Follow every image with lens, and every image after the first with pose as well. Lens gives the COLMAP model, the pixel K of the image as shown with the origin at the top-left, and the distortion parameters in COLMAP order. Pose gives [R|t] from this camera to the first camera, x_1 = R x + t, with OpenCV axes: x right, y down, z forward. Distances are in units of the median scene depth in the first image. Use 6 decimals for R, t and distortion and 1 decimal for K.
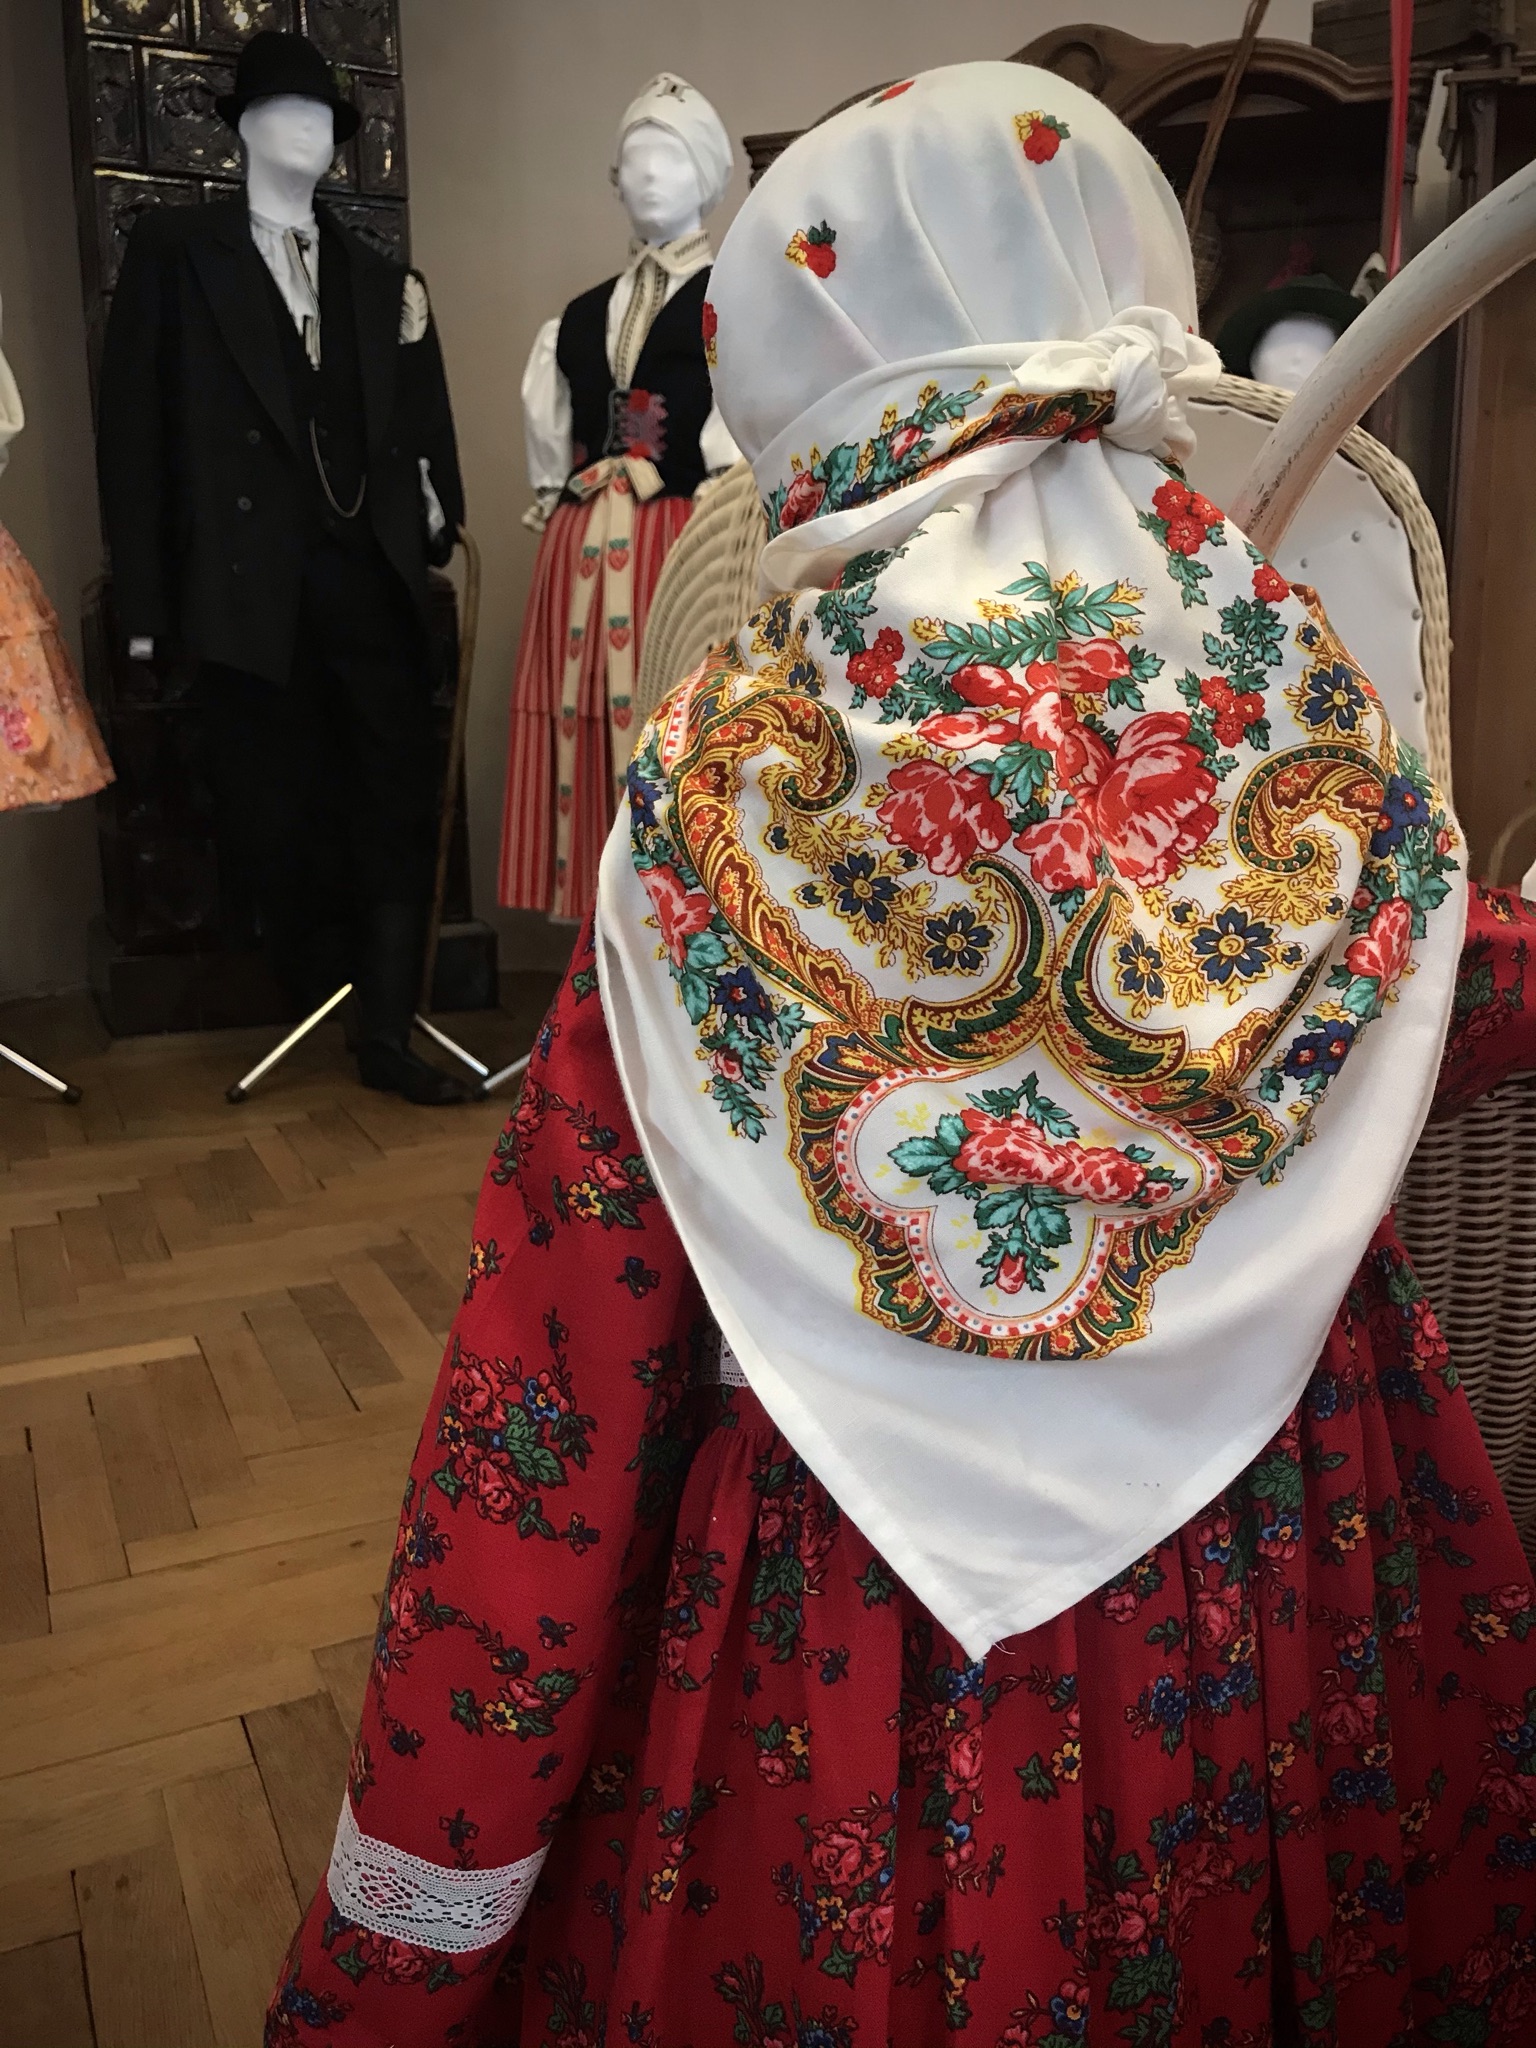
lens RADIAL K [[1709.6, 0, 768.0], [0, 1709.6, 1024.0], [0, 0, 1]] dist [0.081129, -0.119089]
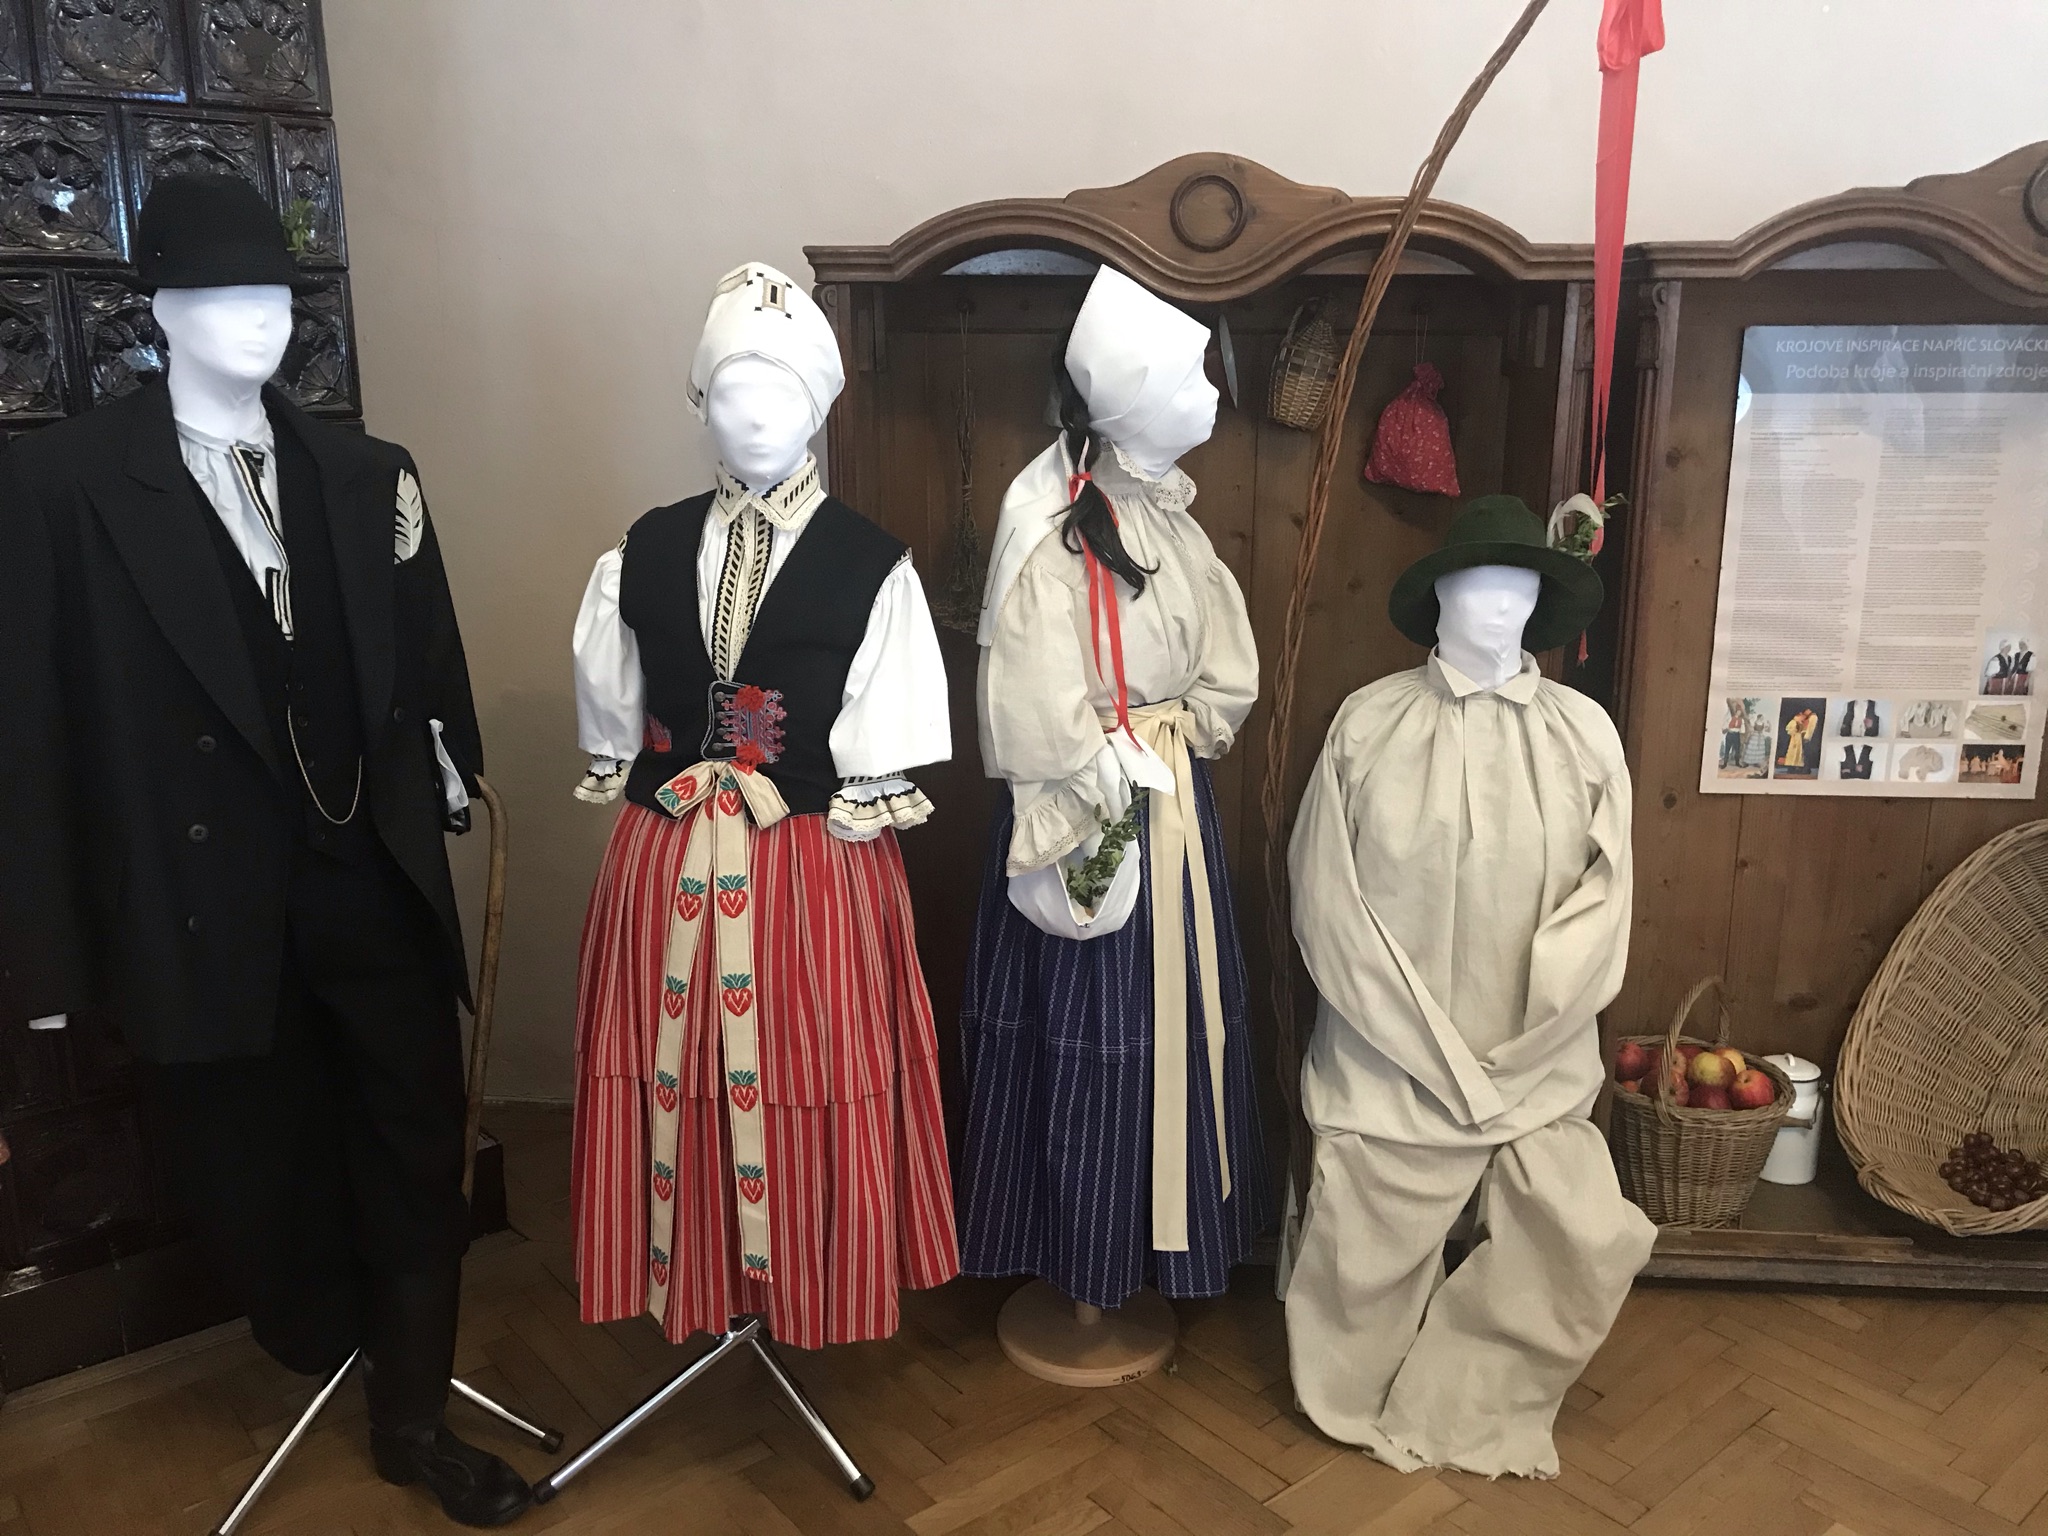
lens RADIAL K [[1709.6, 0, 1024.0], [0, 1709.6, 768.0], [0, 0, 1]] dist [0.081129, -0.119089]
pose [[0.971263, -0.050070, 0.232684, -0.133242], [0.037785, 0.997661, 0.056962, -0.360924], [-0.234992, -0.046533, 0.970883, 0.210613]]
